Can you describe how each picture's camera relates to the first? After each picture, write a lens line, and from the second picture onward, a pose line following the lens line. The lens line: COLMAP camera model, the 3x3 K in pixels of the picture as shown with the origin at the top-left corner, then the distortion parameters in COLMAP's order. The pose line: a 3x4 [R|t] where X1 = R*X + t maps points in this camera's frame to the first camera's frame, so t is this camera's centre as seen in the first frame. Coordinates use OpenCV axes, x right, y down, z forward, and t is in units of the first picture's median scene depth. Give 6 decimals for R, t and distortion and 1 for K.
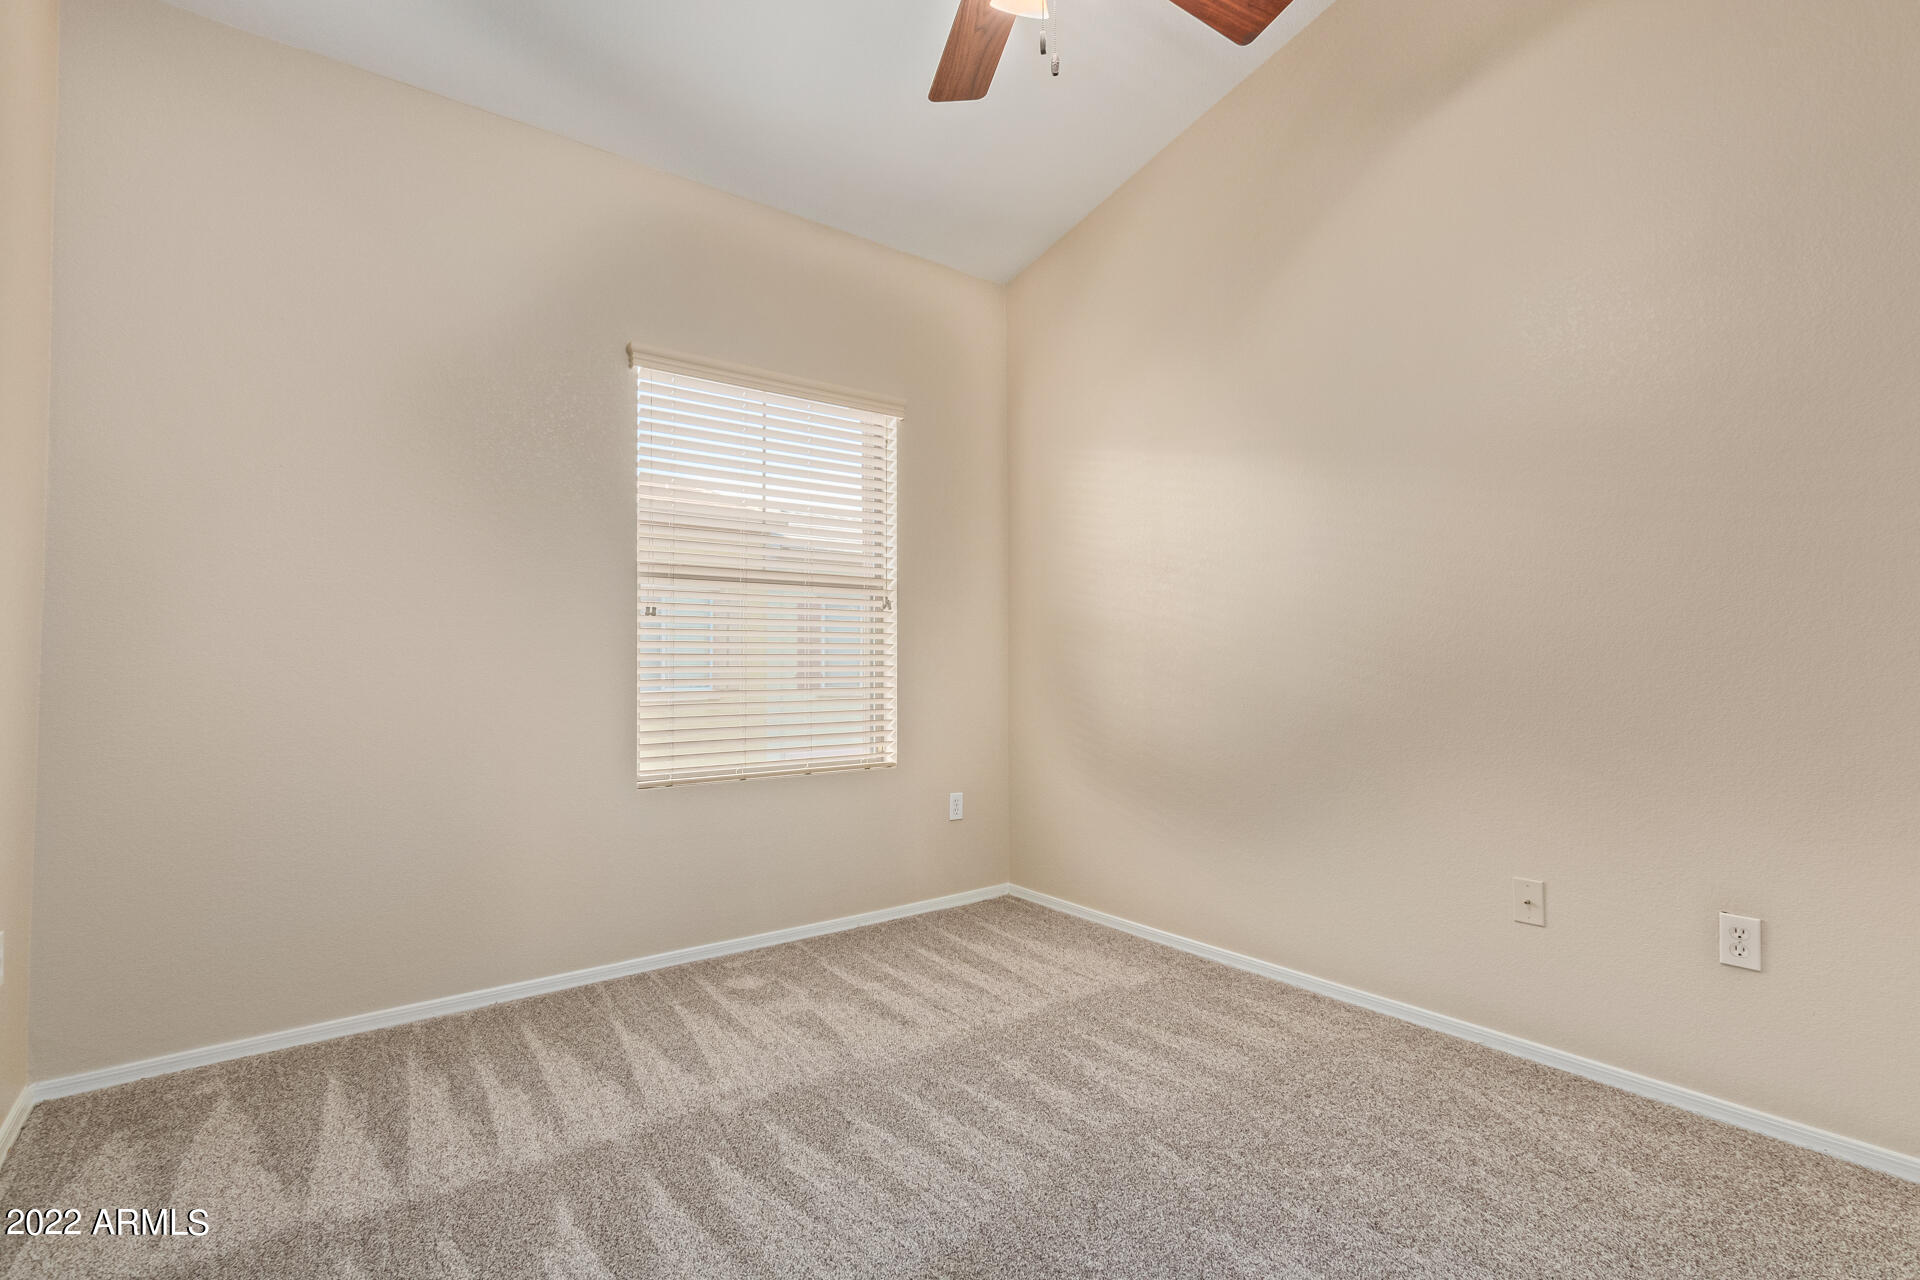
lens RADIAL K [[883.9, 0, 953.6], [0, 883.9, 646.3], [0, 0, 1]] dist [0.008608, -0.004066]
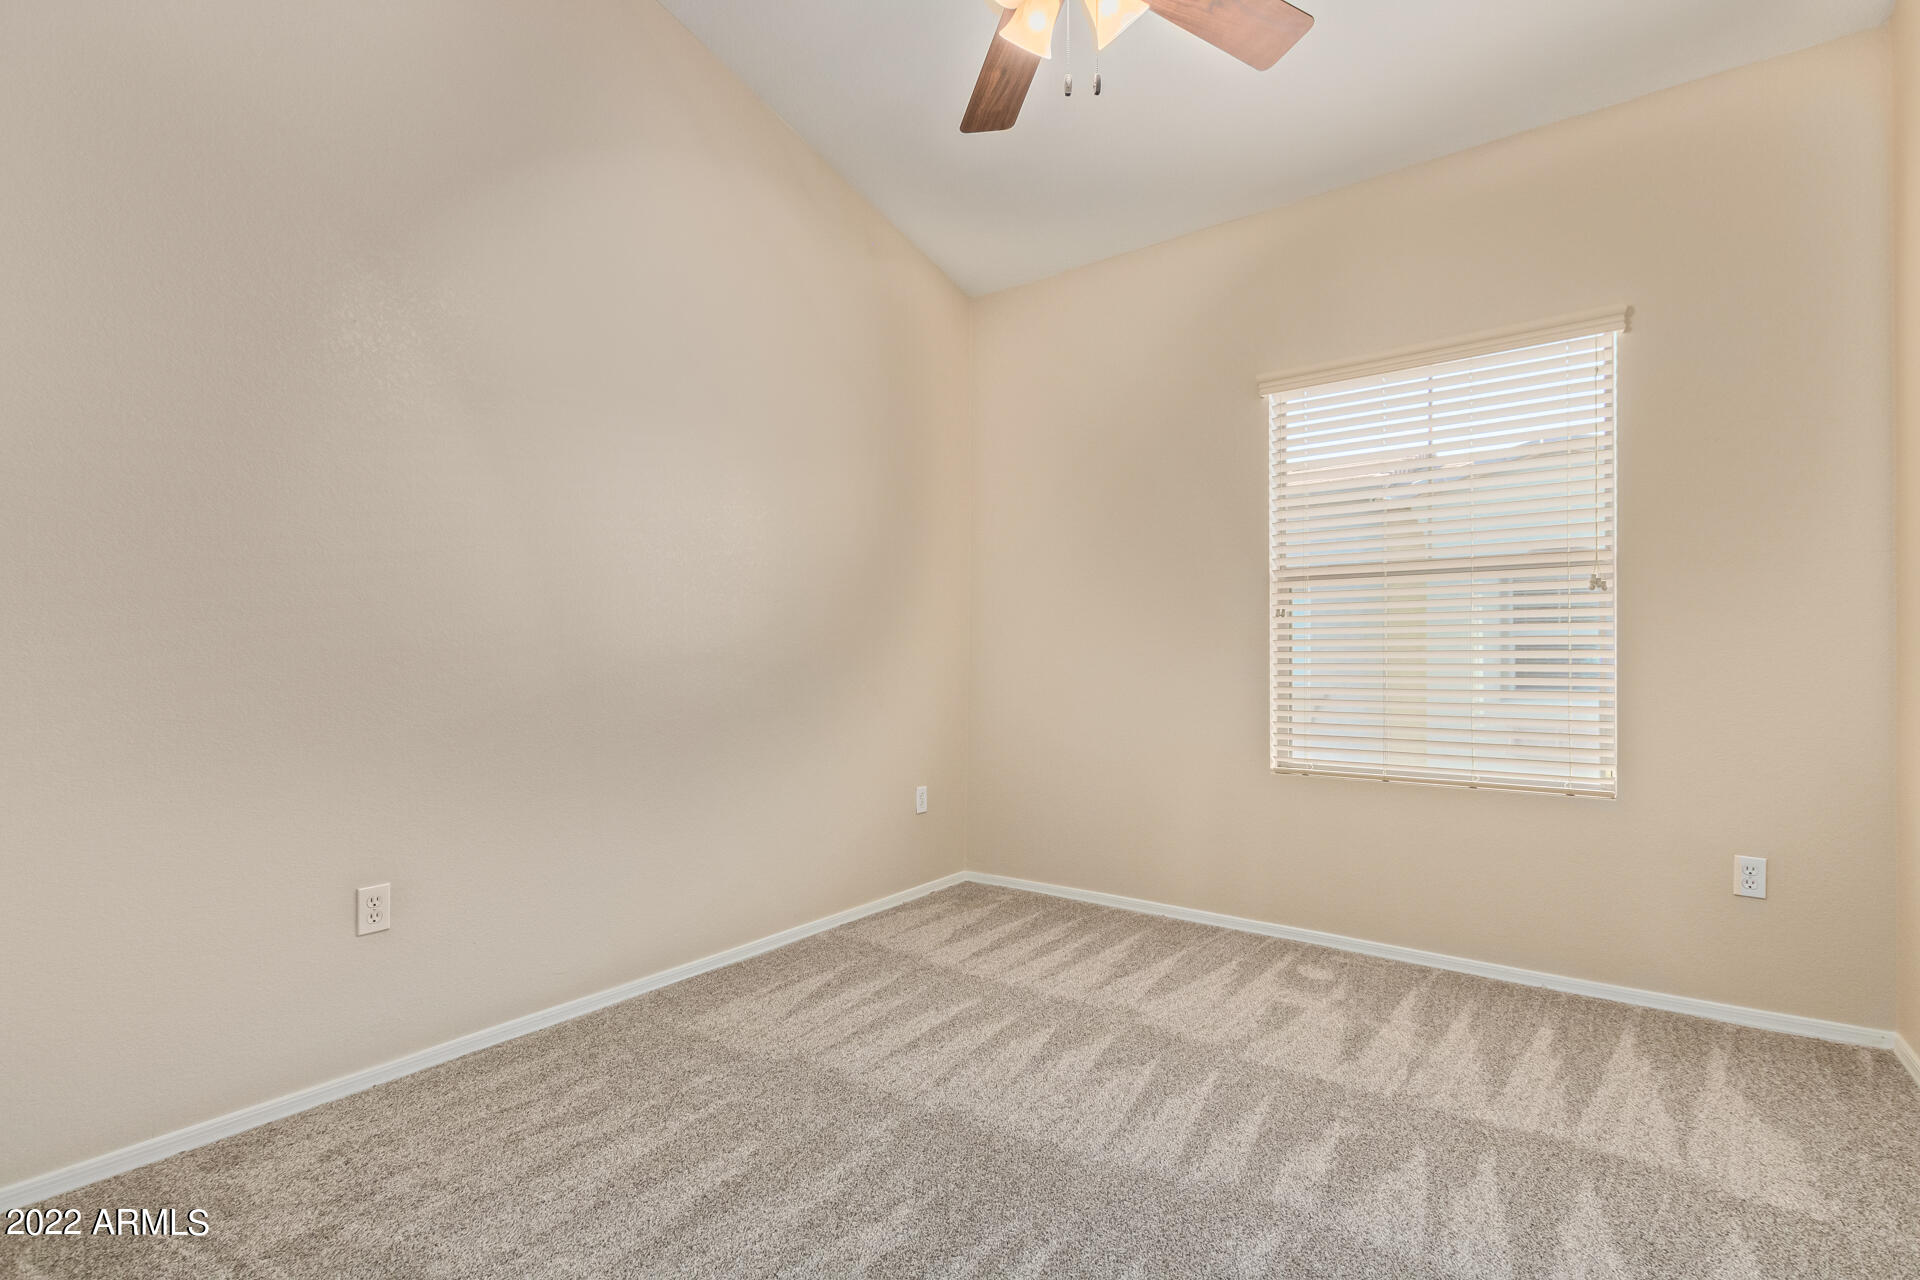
lens RADIAL K [[883.9, 0, 951.9], [0, 883.9, 644.5], [0, 0, 1]] dist [0.008608, -0.004066]
pose [[0.264497, -0.018099, -0.964217, 0.618341], [0.018389, 0.999737, -0.013721, 0.007233], [0.964211, -0.014102, 0.264760, 0.315051]]
